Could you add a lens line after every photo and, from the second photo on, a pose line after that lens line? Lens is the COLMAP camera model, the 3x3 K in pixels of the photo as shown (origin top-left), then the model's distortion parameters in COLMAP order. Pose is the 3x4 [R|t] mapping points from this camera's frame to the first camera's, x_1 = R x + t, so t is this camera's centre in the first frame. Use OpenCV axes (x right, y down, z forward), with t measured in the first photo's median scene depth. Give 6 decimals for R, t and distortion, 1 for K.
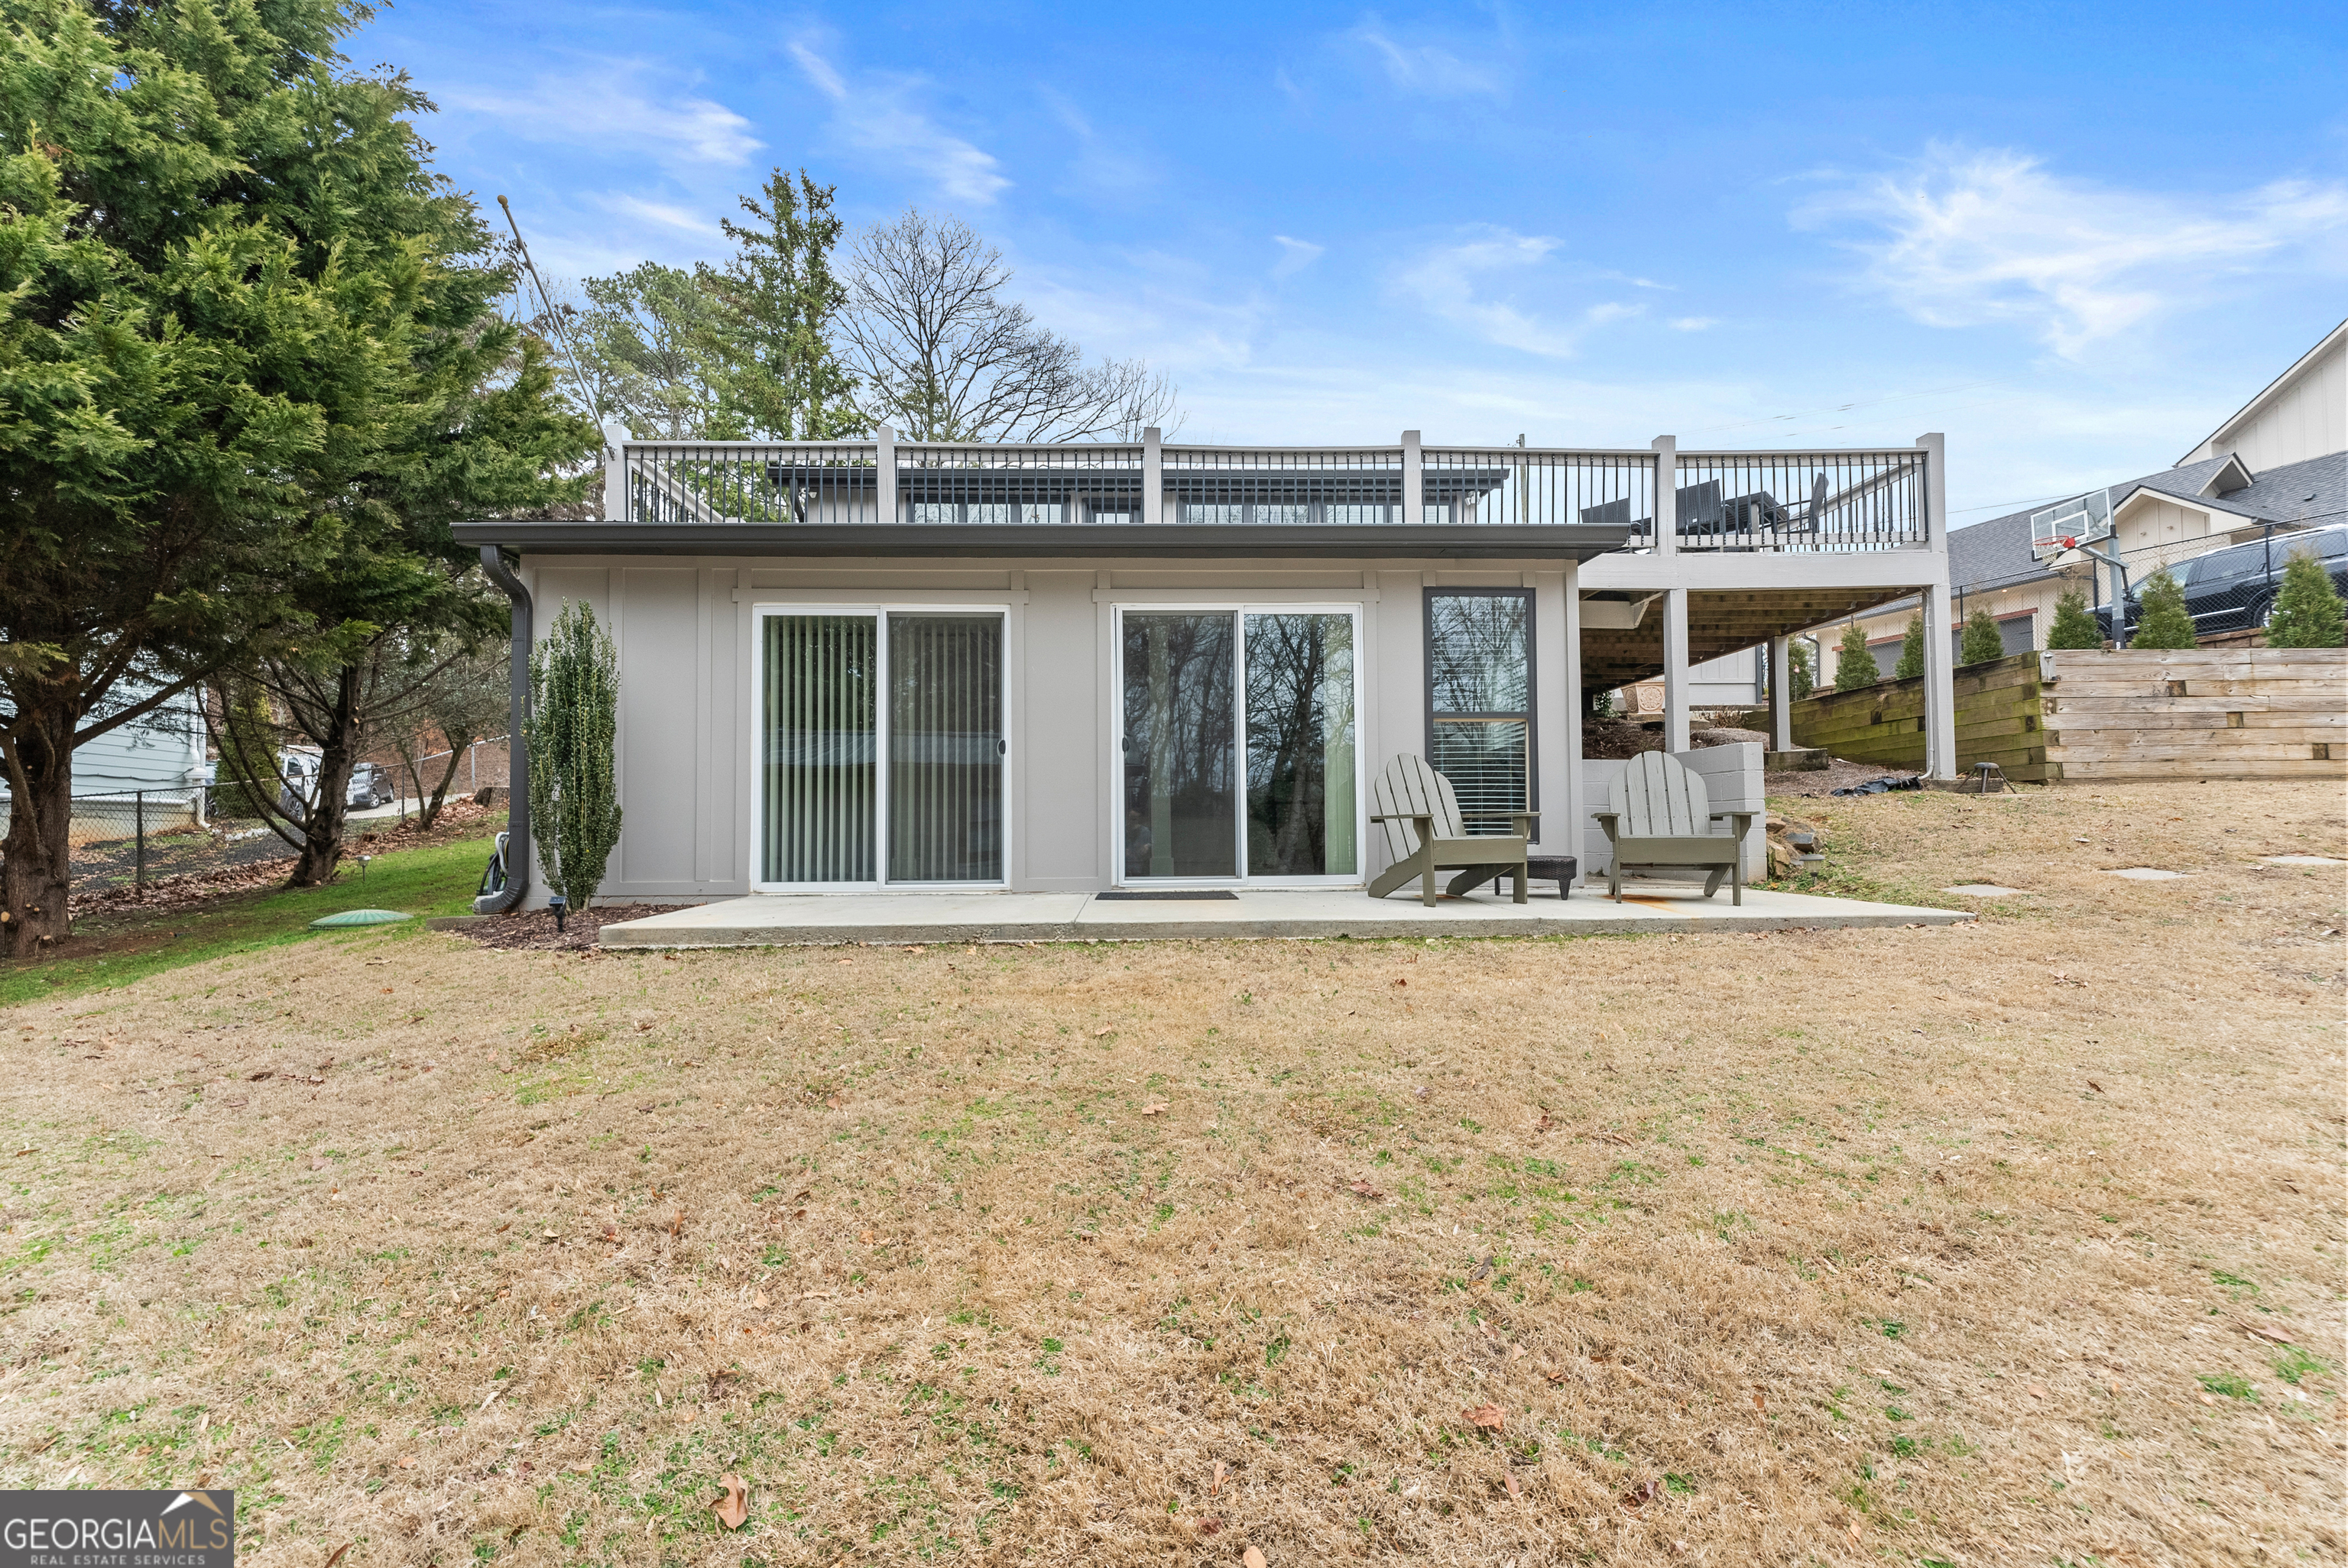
lens RADIAL K [[950.9, 0, 1166.5], [0, 950.9, 808.5], [0, 0, 1]] dist [-0.000097, -0.000447]
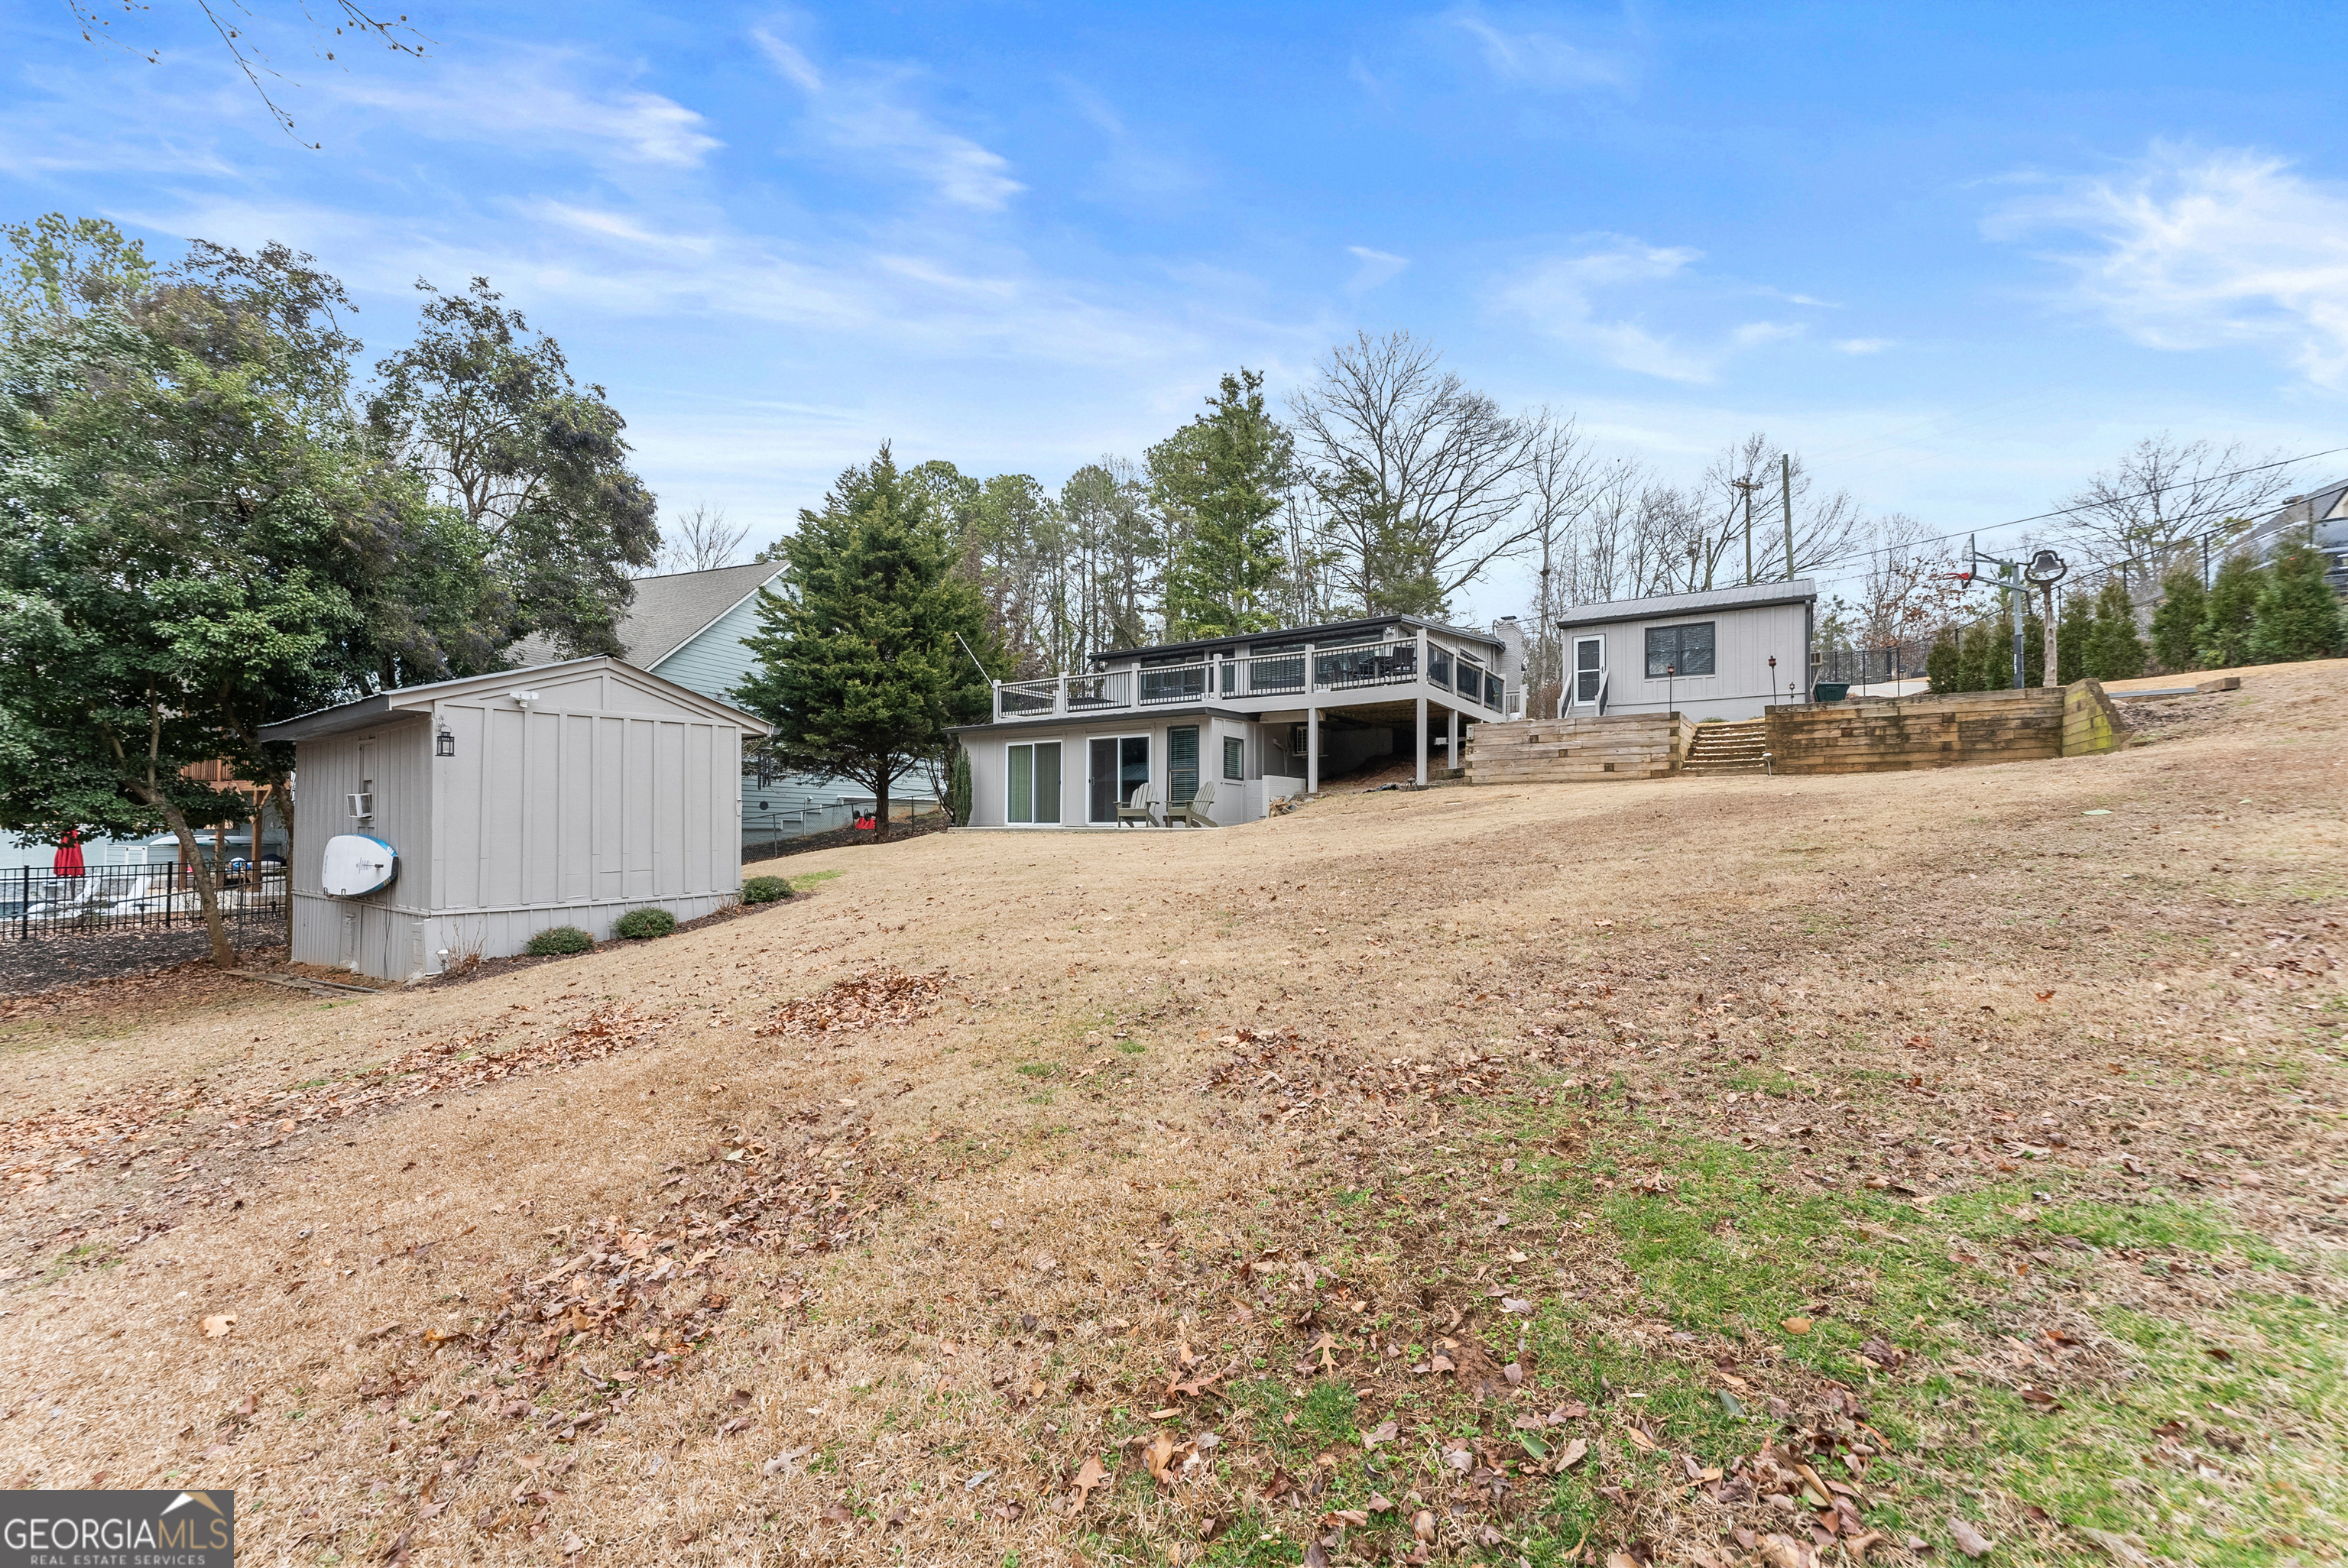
lens RADIAL K [[931.2, 0, 1170.1], [0, 931.2, 829.6], [0, 0, 1]] dist [-0.000174, -0.000163]
pose [[0.818119, 0.012948, -0.574904, 1.611327], [0.005784, 0.999511, 0.030743, 0.005660], [0.575020, -0.028477, 0.817643, -1.166839]]
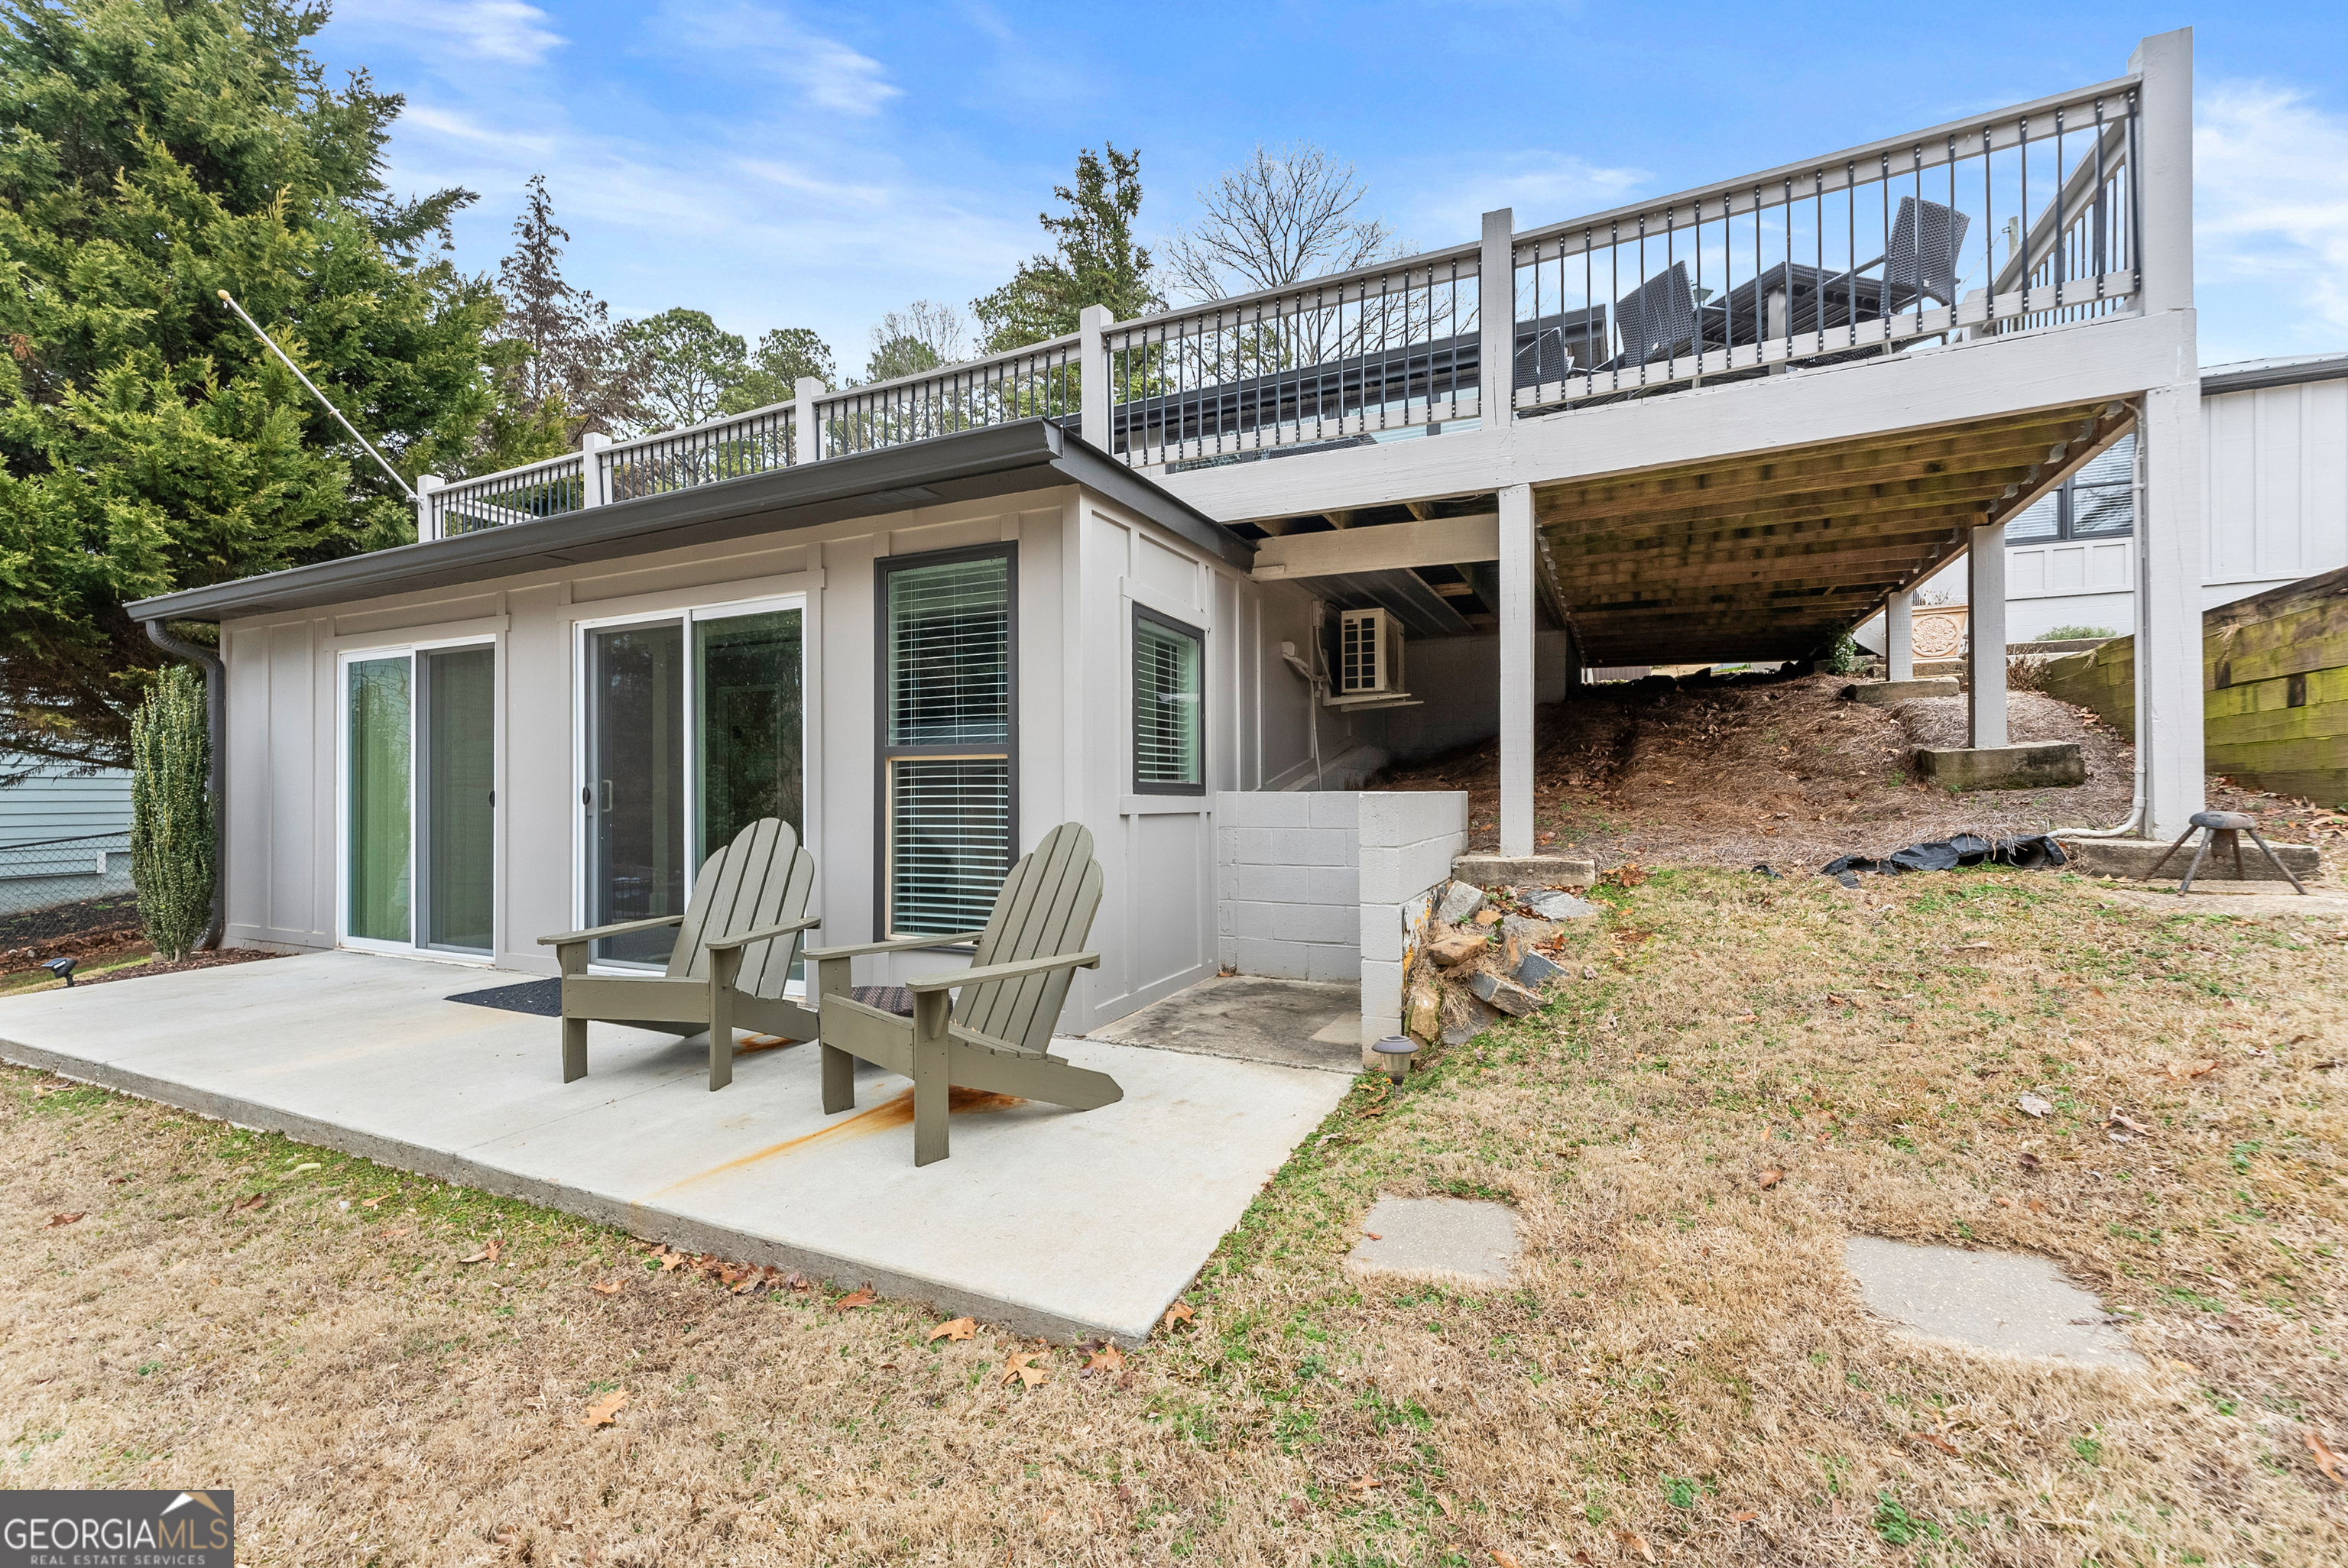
lens RADIAL K [[985.0, 0, 1143.9], [0, 985.0, 781.9], [0, 0, 1]] dist [0.001085, 0.000092]
pose [[0.882553, -0.001686, -0.470209, 0.610004], [0.011298, 0.999781, 0.017620, -0.069364], [0.470077, -0.020863, 0.882379, 0.382218]]
